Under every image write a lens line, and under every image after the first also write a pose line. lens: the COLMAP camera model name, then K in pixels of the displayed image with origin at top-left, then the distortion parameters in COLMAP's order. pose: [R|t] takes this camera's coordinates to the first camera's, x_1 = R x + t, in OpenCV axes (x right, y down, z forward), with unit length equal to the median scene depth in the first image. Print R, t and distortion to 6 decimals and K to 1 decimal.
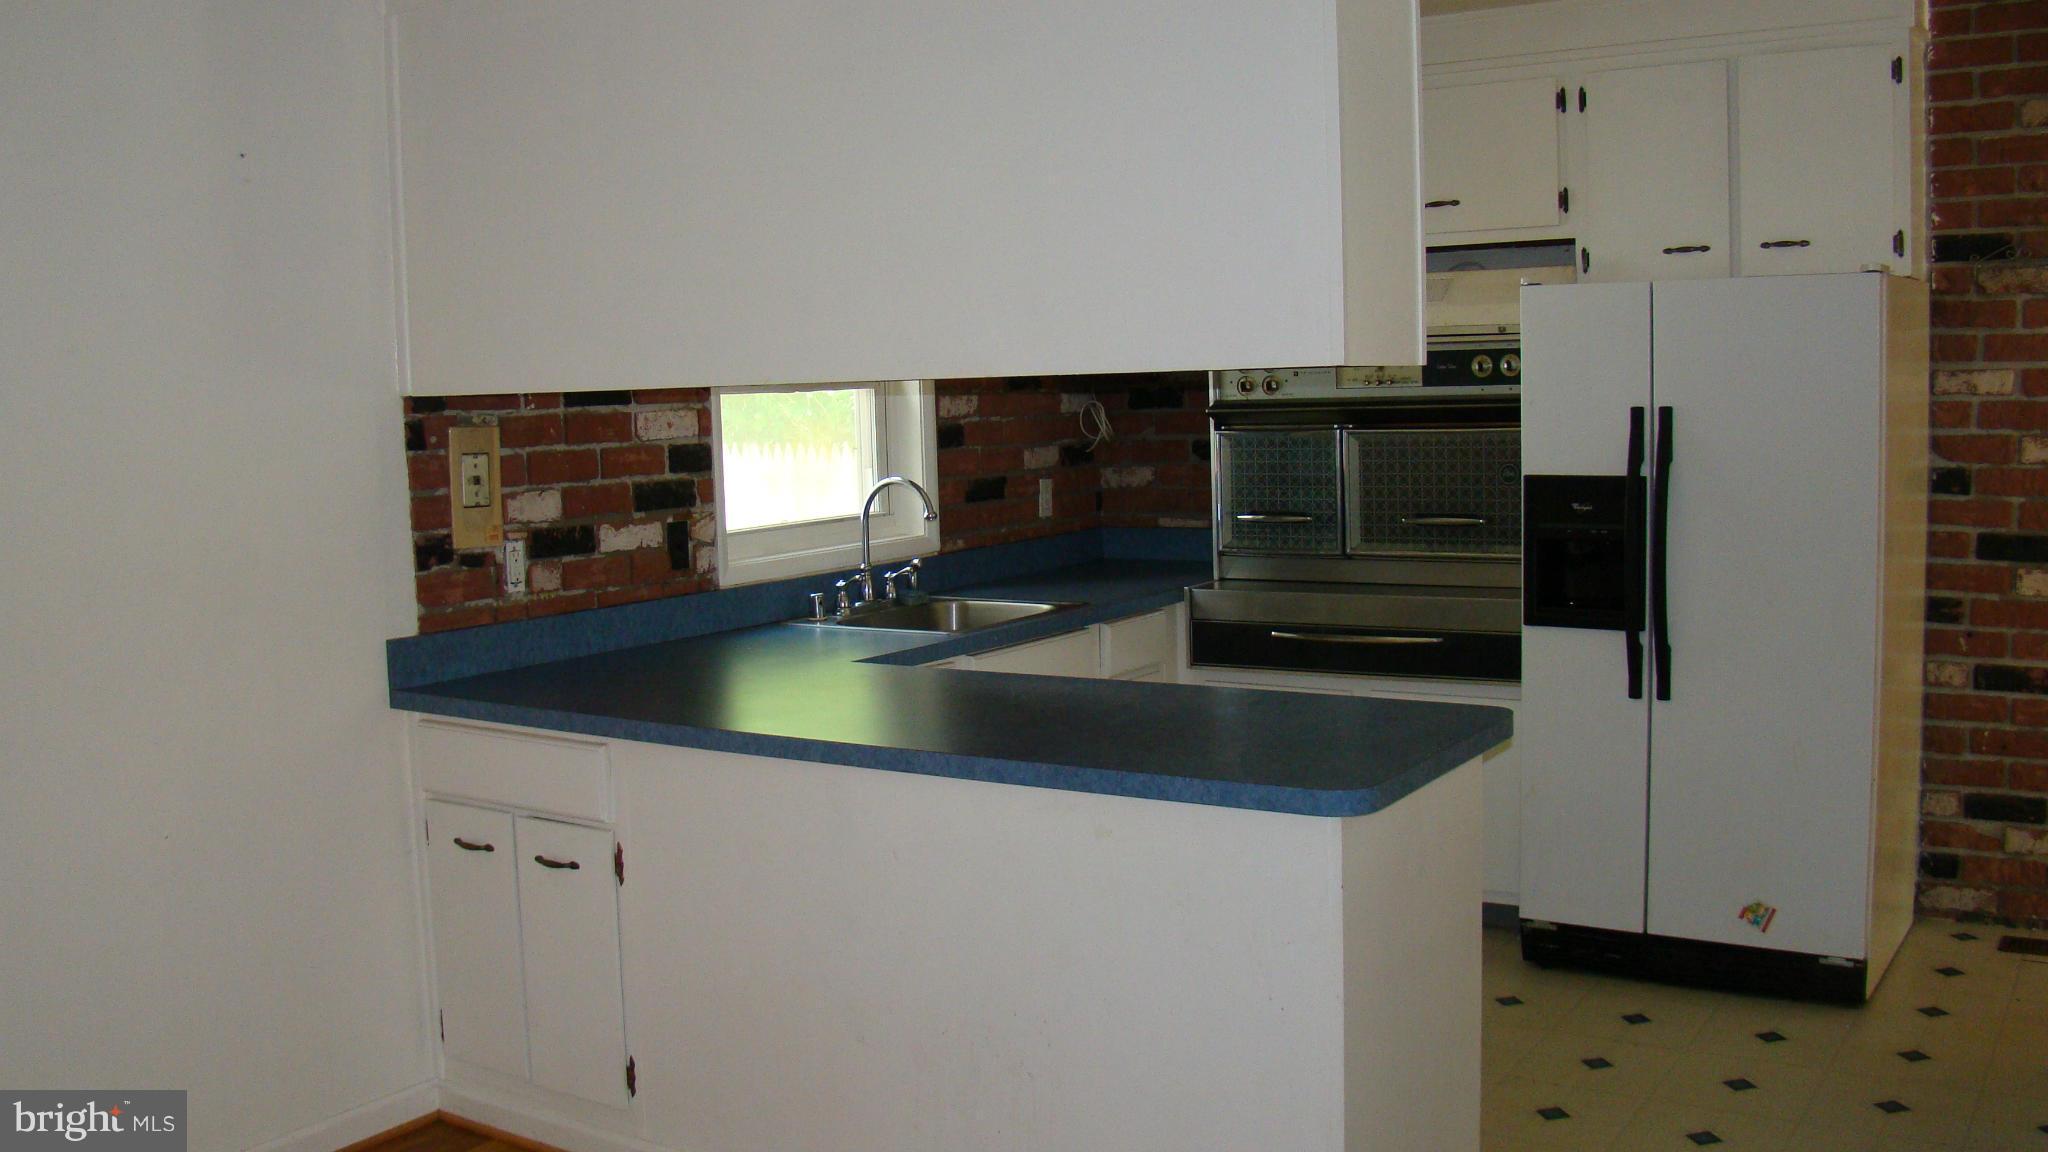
lens RADIAL K [[1950.2, 0, 1024.0], [0, 1950.2, 576.0], [0, 0, 1]] dist [-0.005163, -0.002170]
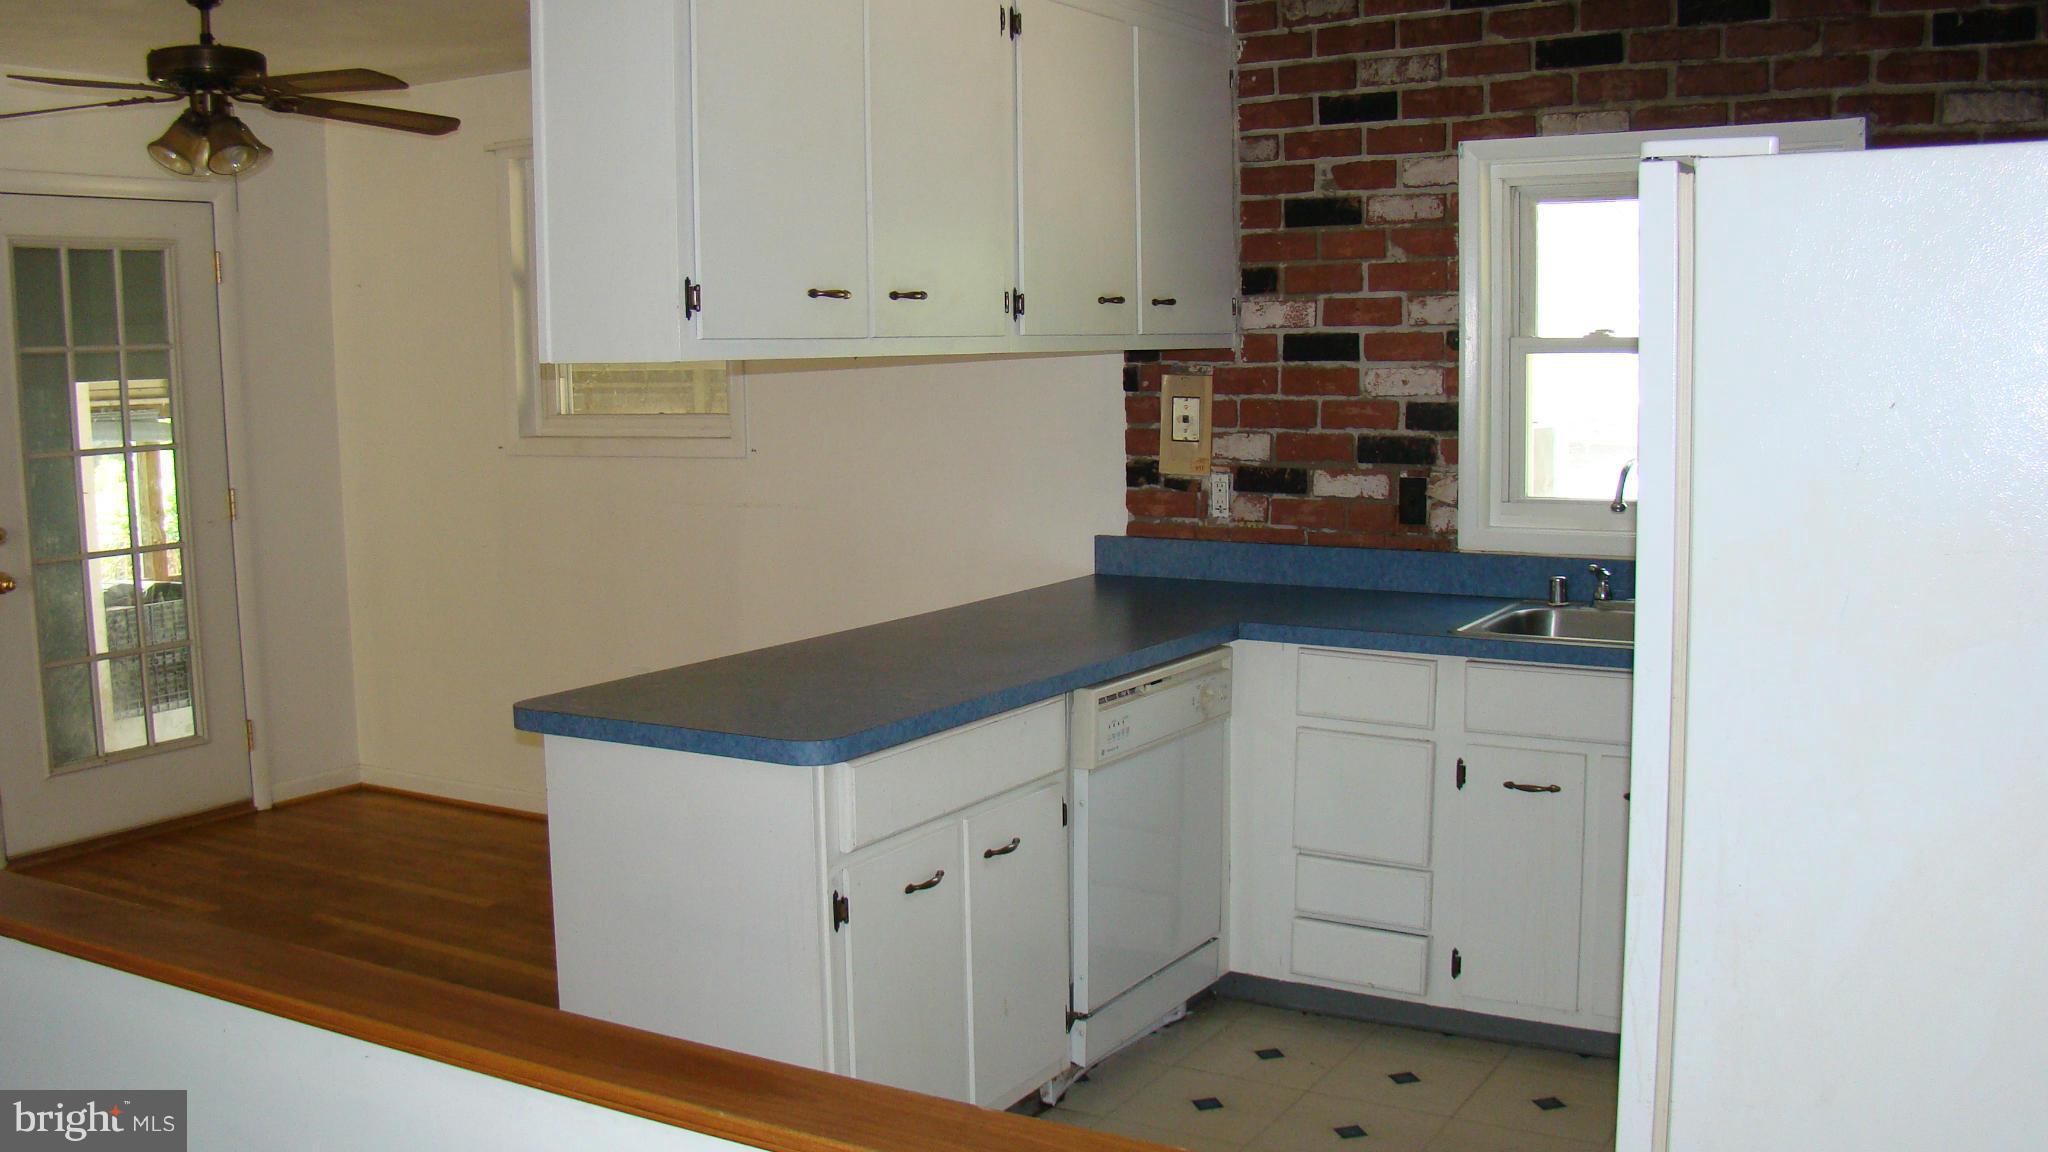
lens RADIAL K [[1950.2, 0, 1024.0], [0, 1950.2, 576.0], [0, 0, 1]] dist [-0.005163, -0.002170]
pose [[0.057812, 0.153003, -0.986533, 0.898153], [-0.089810, 0.984976, 0.147499, -0.119396], [0.994280, 0.080073, 0.070685, 0.799024]]
